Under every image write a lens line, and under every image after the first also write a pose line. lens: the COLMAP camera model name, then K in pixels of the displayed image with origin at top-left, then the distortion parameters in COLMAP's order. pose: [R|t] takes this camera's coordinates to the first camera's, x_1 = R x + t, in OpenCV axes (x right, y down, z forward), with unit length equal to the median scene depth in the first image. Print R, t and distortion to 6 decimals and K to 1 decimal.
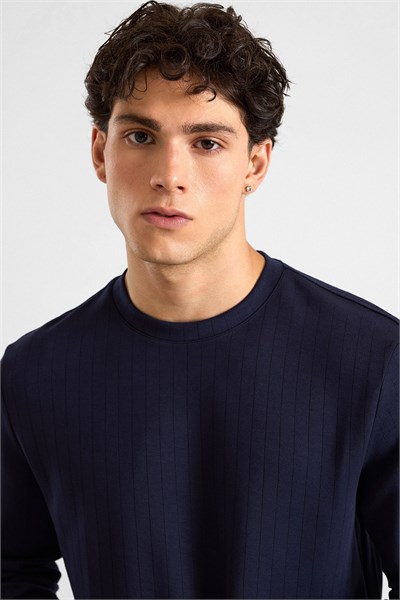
lens RADIAL K [[1188.7, 0, 199.8], [0, 1188.7, 299.9], [0, 0, 1]] dist [-0.138823, 0.000000]
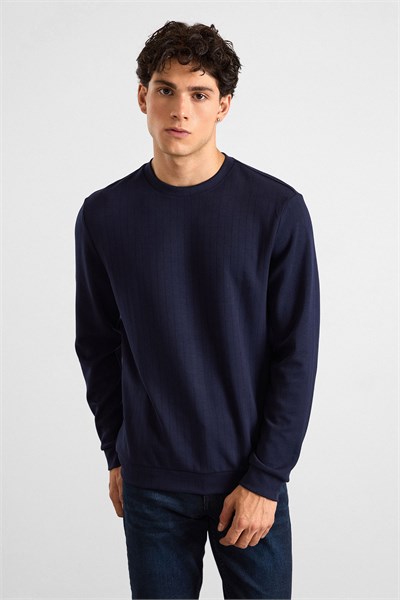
lens RADIAL K [[1077.8, 0, 203.0], [0, 1077.8, 295.1], [0, 0, 1]] dist [-0.063182, 0.000000]
pose [[0.998687, 0.030997, 0.040781, -0.050550], [-0.033888, 0.996813, 0.072223, 0.072115], [-0.038413, -0.073510, 0.996554, -0.836434]]
